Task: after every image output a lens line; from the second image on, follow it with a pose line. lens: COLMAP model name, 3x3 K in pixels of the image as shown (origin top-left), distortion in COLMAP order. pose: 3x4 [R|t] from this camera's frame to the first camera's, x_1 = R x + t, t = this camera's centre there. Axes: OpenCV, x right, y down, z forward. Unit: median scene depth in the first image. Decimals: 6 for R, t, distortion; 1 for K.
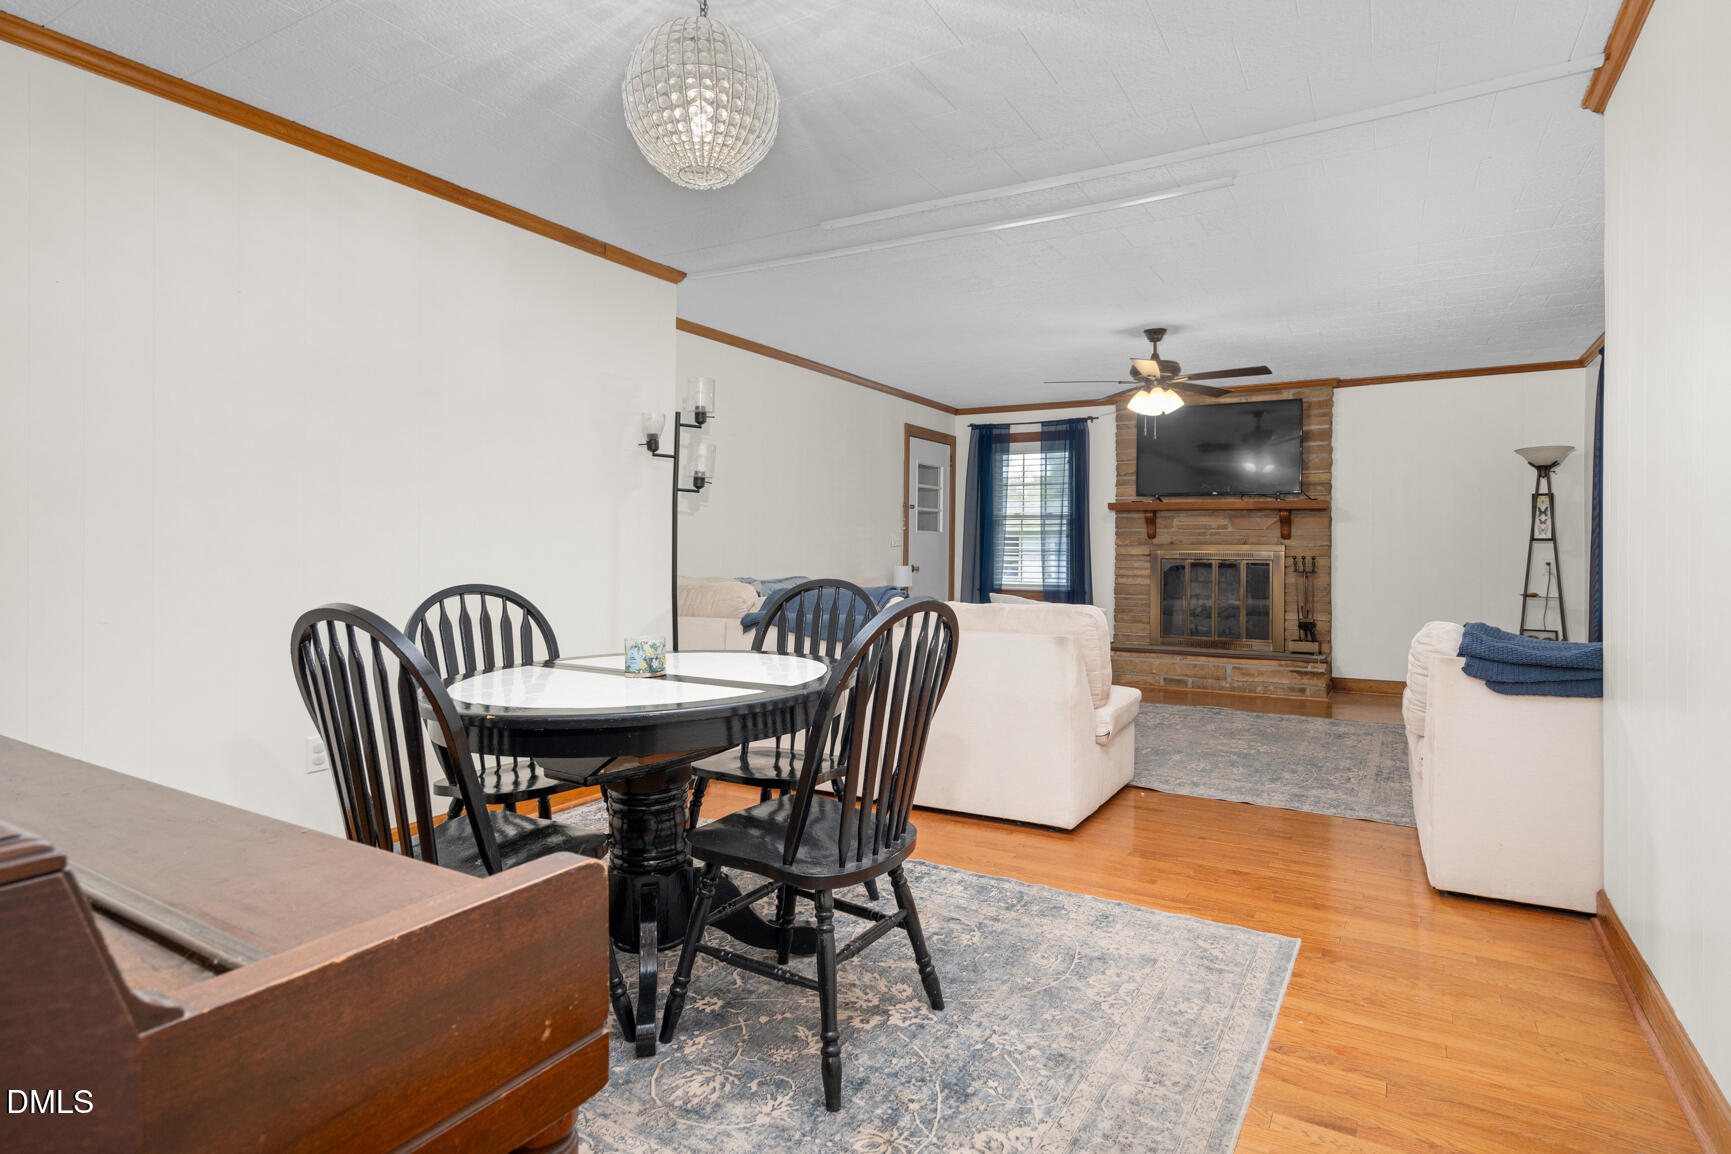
lens RADIAL K [[909.7, 0, 865.5], [0, 909.7, 549.3], [0, 0, 1]] dist [0.003313, 0.001548]
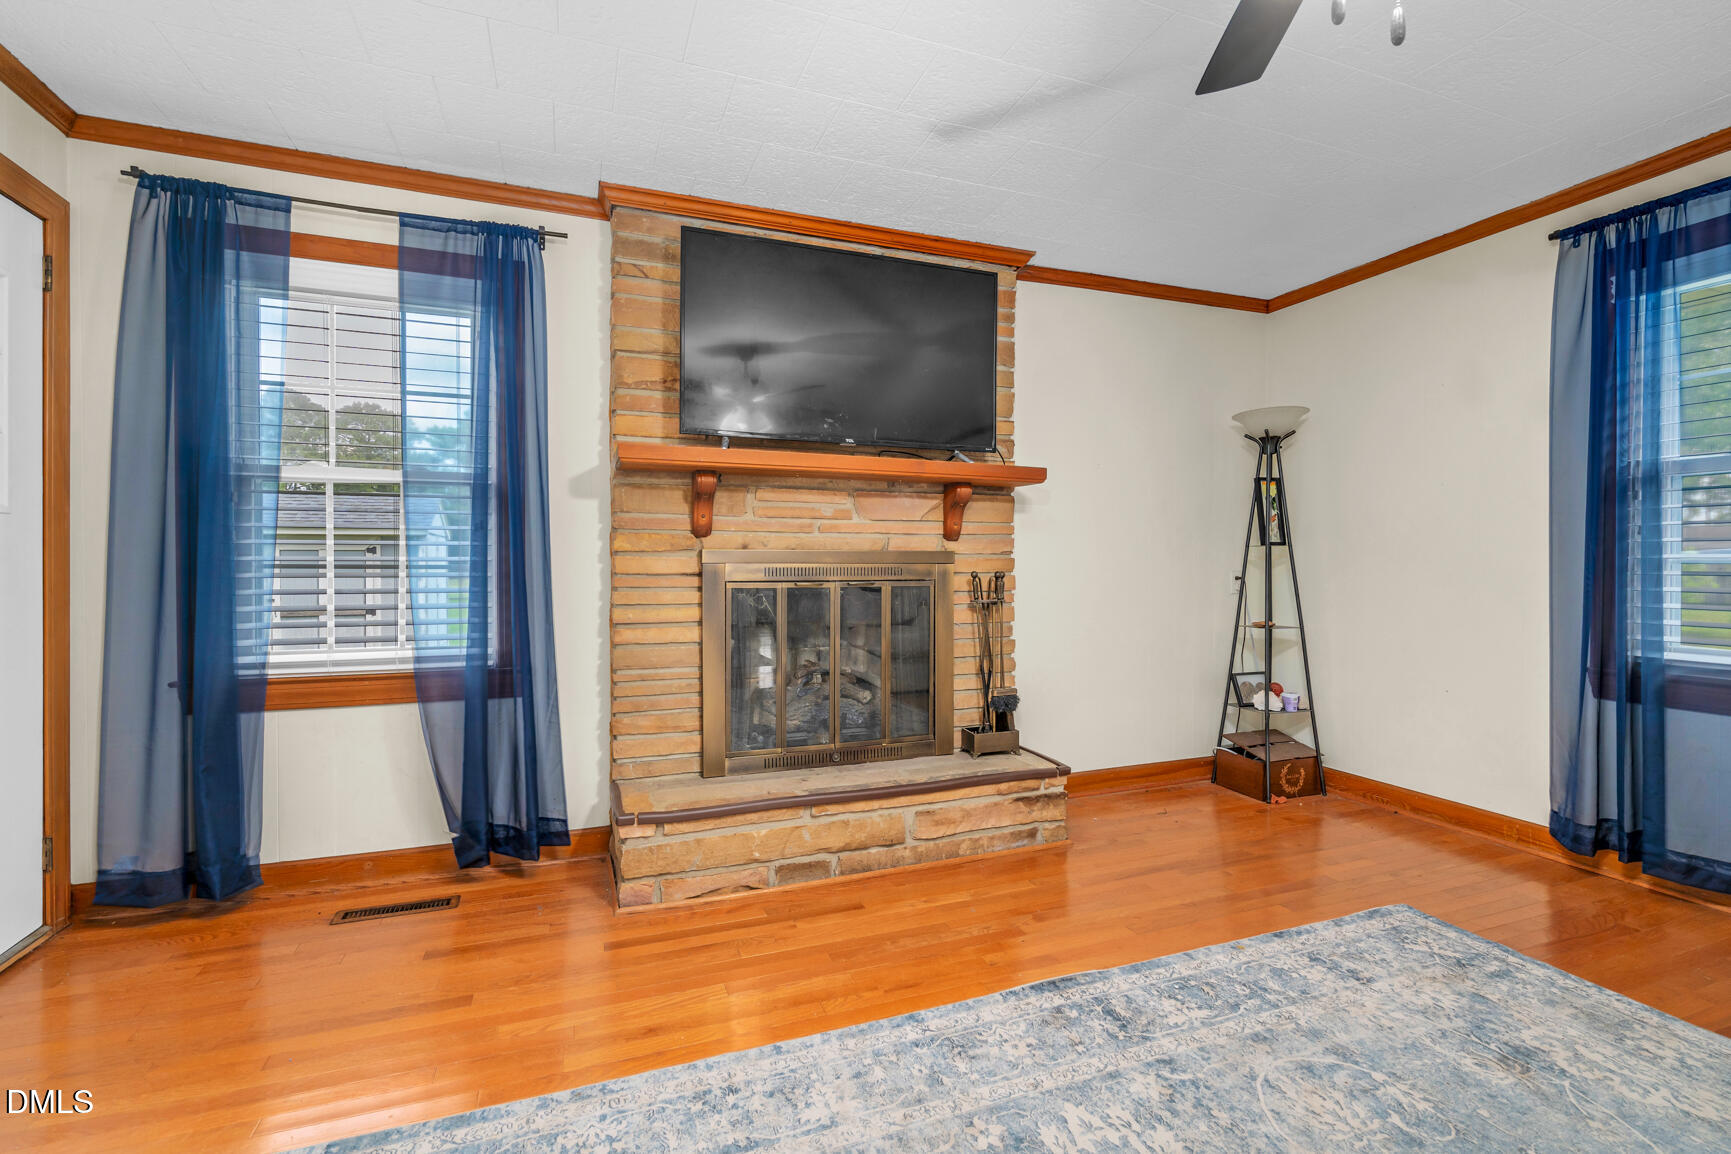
lens RADIAL K [[787.6, 0, 866.6], [0, 787.6, 562.9], [0, 0, 1]] dist [-0.002482, 0.000155]
pose [[0.619966, -0.007270, 0.784595, 0.068480], [0.003340, 0.999972, 0.006626, -0.001440], [-0.784622, -0.001487, 0.619973, 0.745324]]
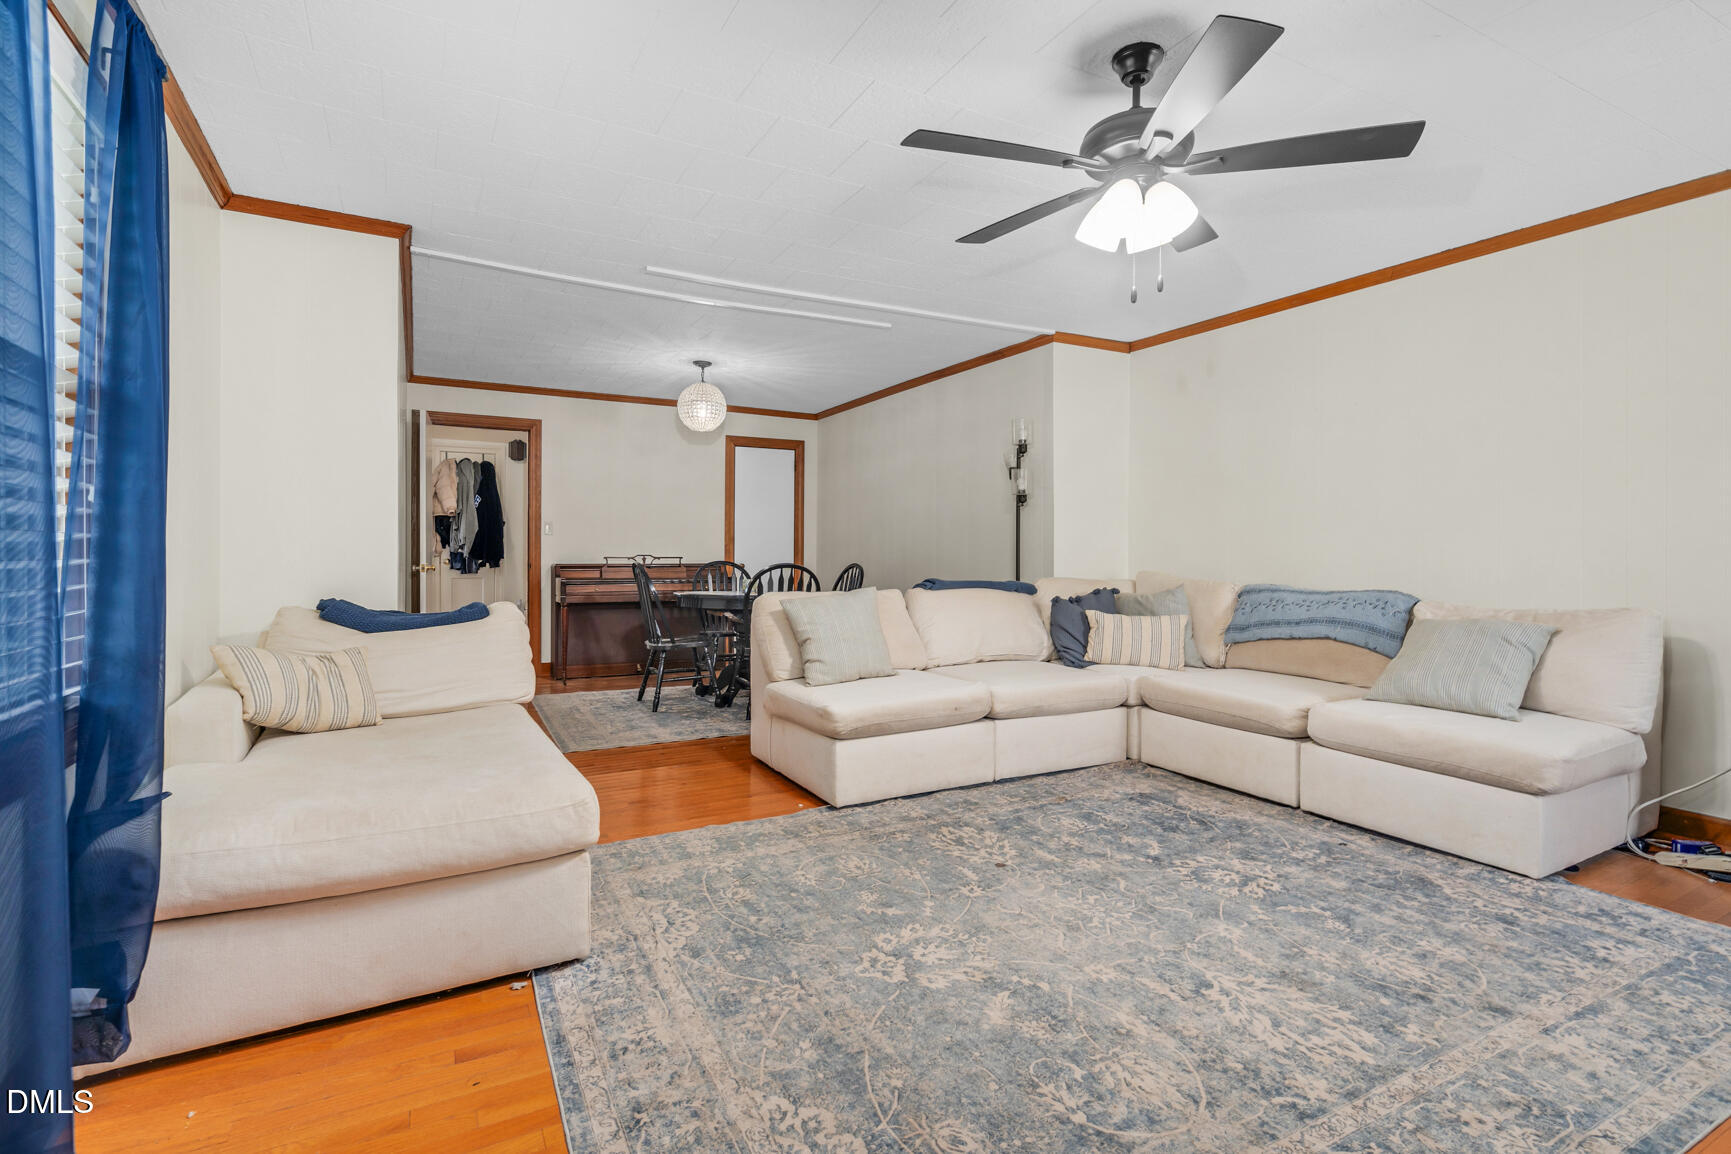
lens RADIAL K [[817.0, 0, 868.1], [0, 817.0, 552.9], [0, 0, 1]] dist [-0.000826, 0.001029]
pose [[-0.512244, -0.006017, -0.858819, 0.558437], [-0.005007, 0.999979, -0.004020, 0.003579], [0.858826, 0.002240, -0.512263, 0.832793]]
